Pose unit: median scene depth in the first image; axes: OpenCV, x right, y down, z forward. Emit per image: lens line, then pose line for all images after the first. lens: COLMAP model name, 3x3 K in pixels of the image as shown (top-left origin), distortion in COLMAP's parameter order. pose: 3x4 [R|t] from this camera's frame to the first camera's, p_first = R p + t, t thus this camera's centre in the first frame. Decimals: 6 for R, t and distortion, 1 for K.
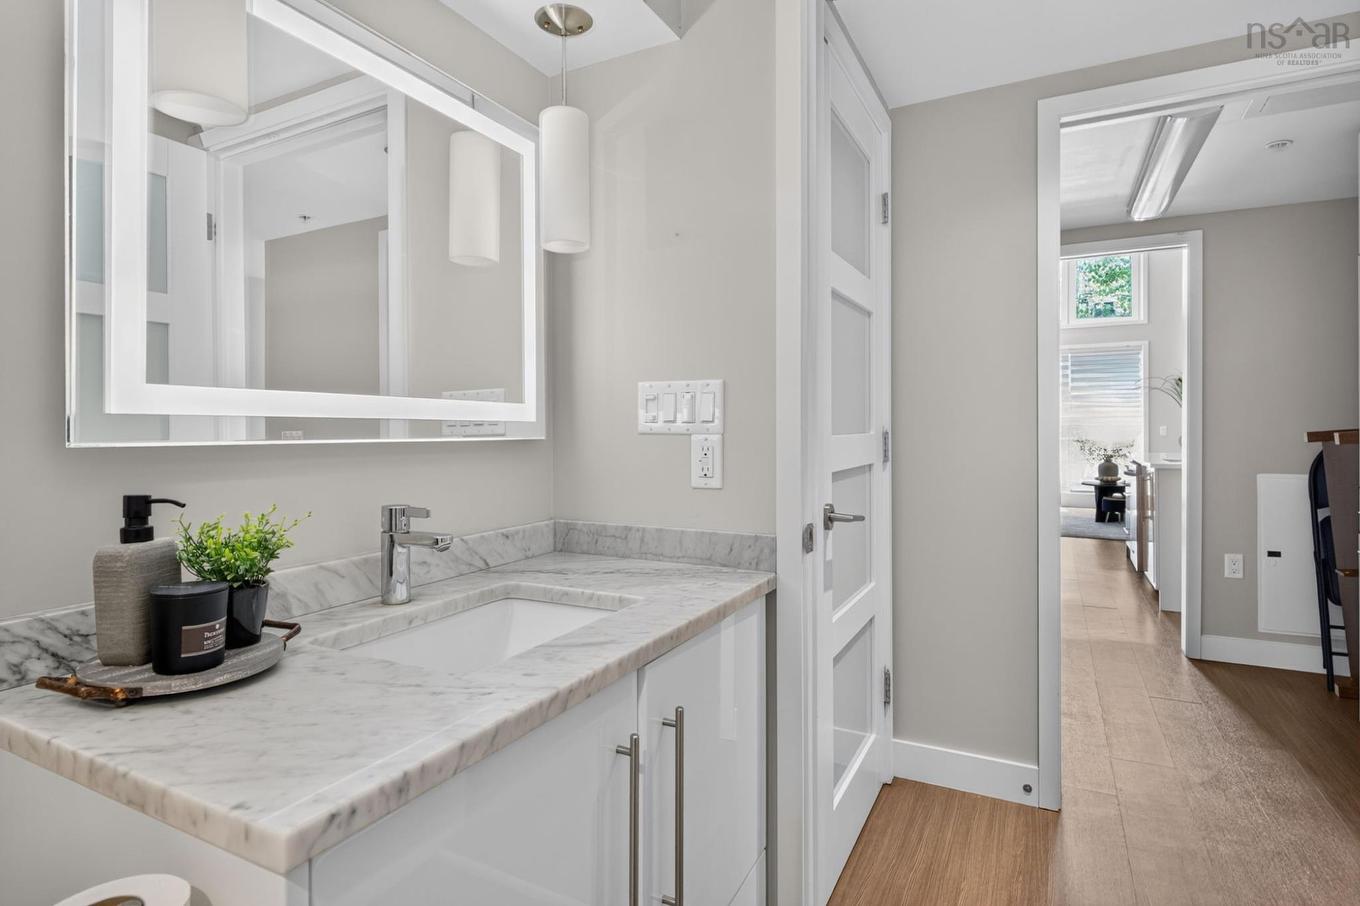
lens RADIAL K [[691.9, 0, 674.1], [0, 691.9, 426.6], [0, 0, 1]] dist [0.033123, -0.033009]
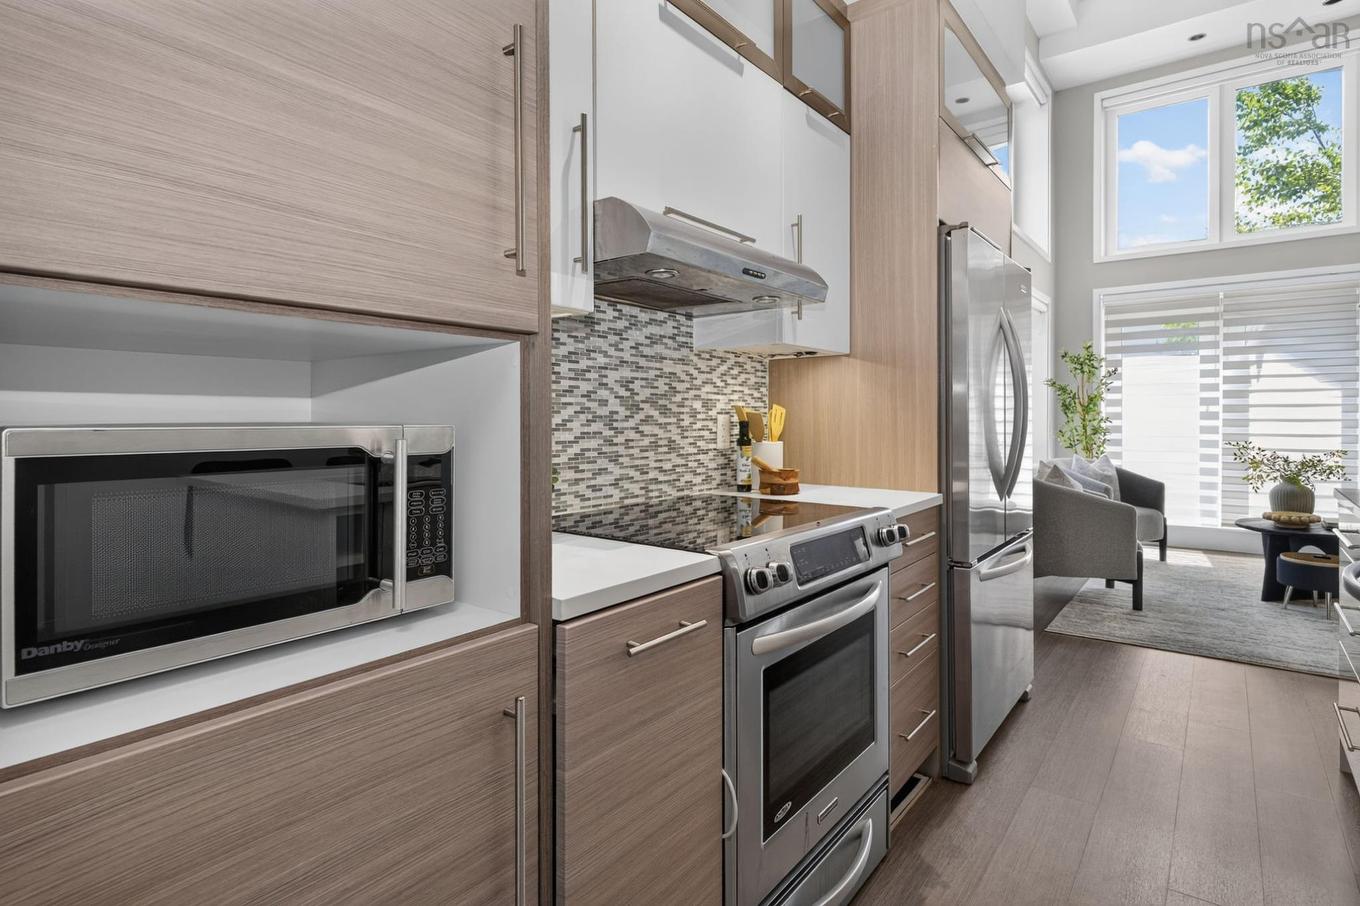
lens RADIAL K [[691.9, 0, 674.1], [0, 691.9, 426.6], [0, 0, 1]] dist [0.033123, -0.033009]
pose [[0.984497, -0.002978, -0.175376, 0.256583], [0.005392, 0.999897, 0.013291, -0.001214], [0.175318, -0.014031, 0.984412, 0.403311]]
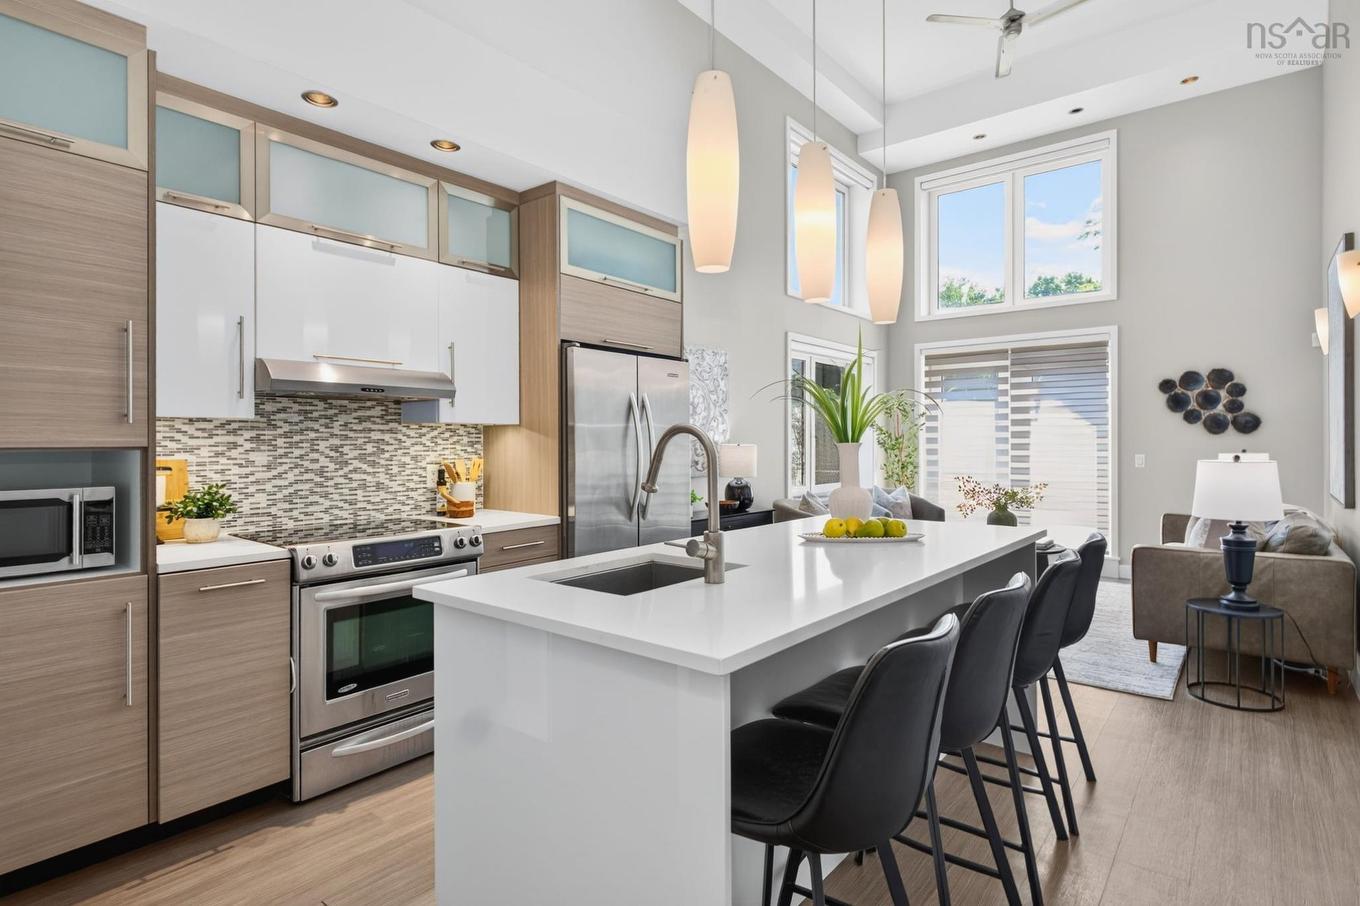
lens RADIAL K [[695.2, 0, 679.6], [0, 695.2, 444.2], [0, 0, 1]] dist [0.002623, -0.000656]
pose [[0.981048, -0.001702, -0.193758, 0.448927], [0.003022, 0.999974, 0.006517, -0.016404], [0.193742, -0.006979, 0.981028, 0.300690]]
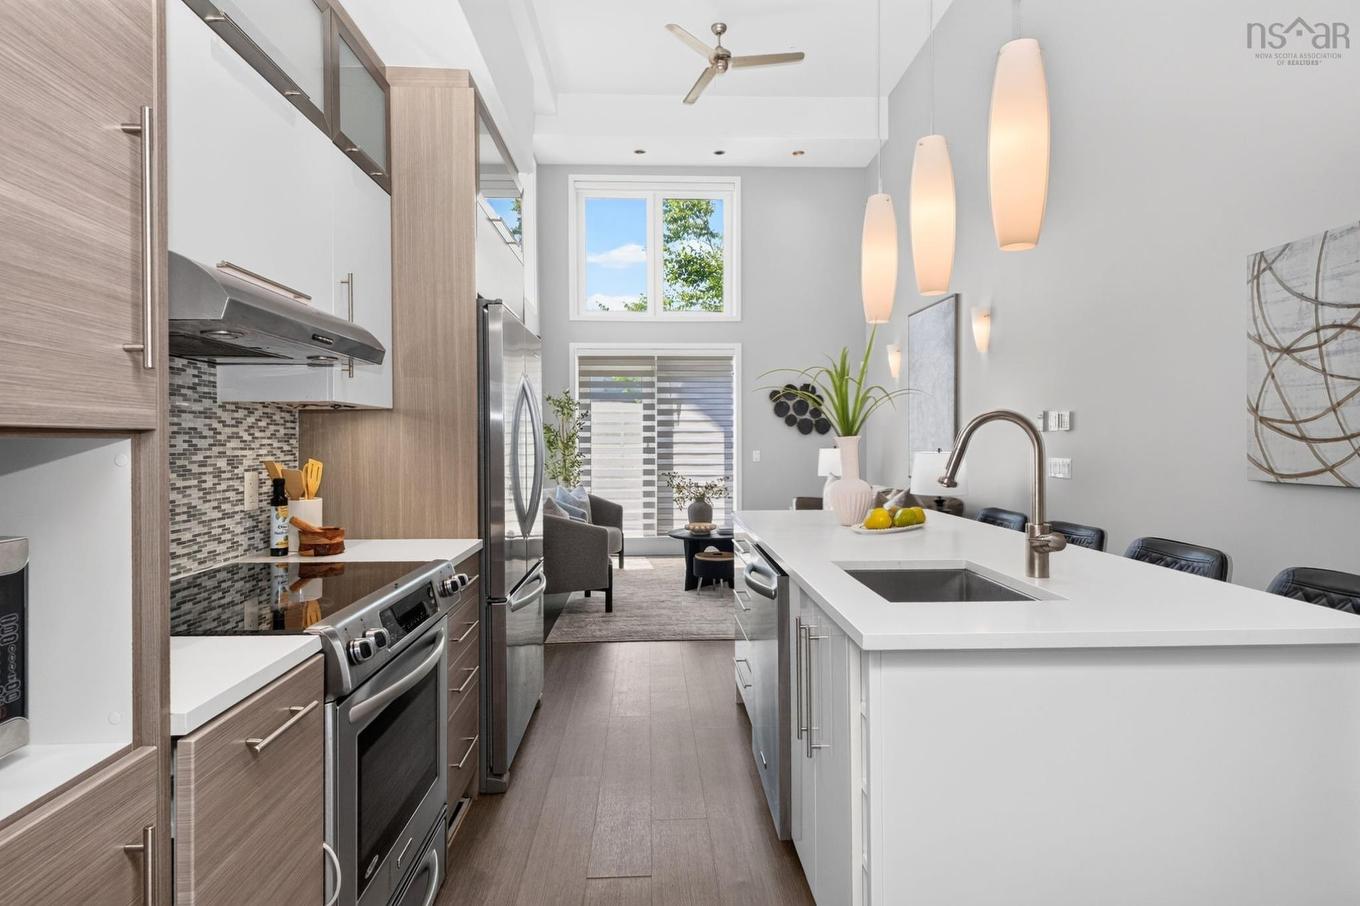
lens RADIAL K [[710.2, 0, 681.7], [0, 710.2, 445.7], [0, 0, 1]] dist [0.037222, -0.037107]
pose [[0.858267, -0.006221, 0.513165, 0.228997], [0.002948, 0.999970, 0.007193, -0.012760], [-0.513194, -0.004661, 0.858260, 0.378562]]
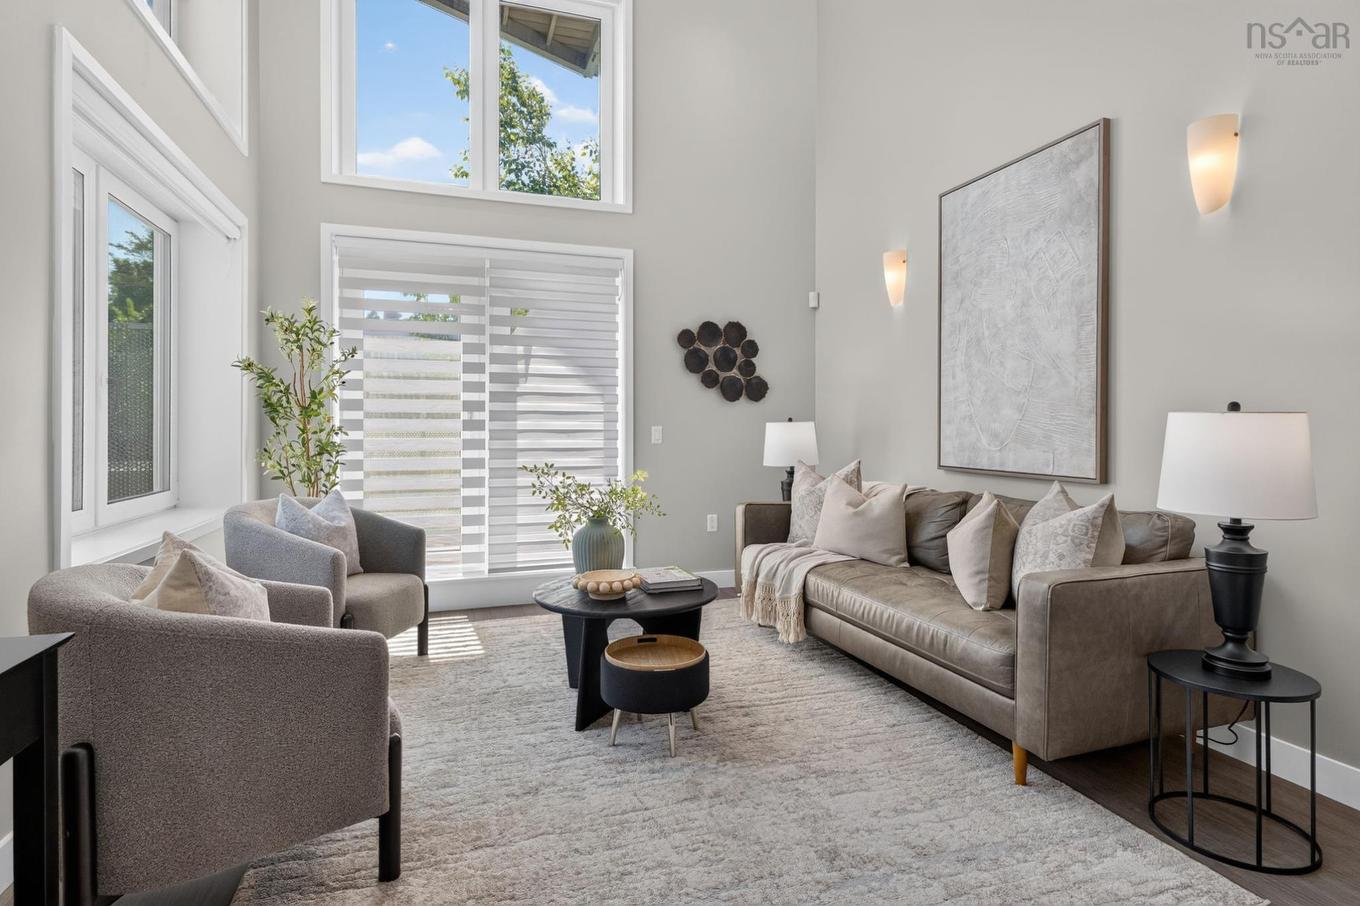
lens RADIAL K [[691.9, 0, 674.1], [0, 691.9, 426.6], [0, 0, 1]] dist [0.033123, -0.033009]
pose [[0.690066, 0.003749, 0.723736, 0.395283], [-0.001549, 0.999992, -0.003703, 0.002728], [-0.723744, 0.001434, 0.690067, 0.728765]]
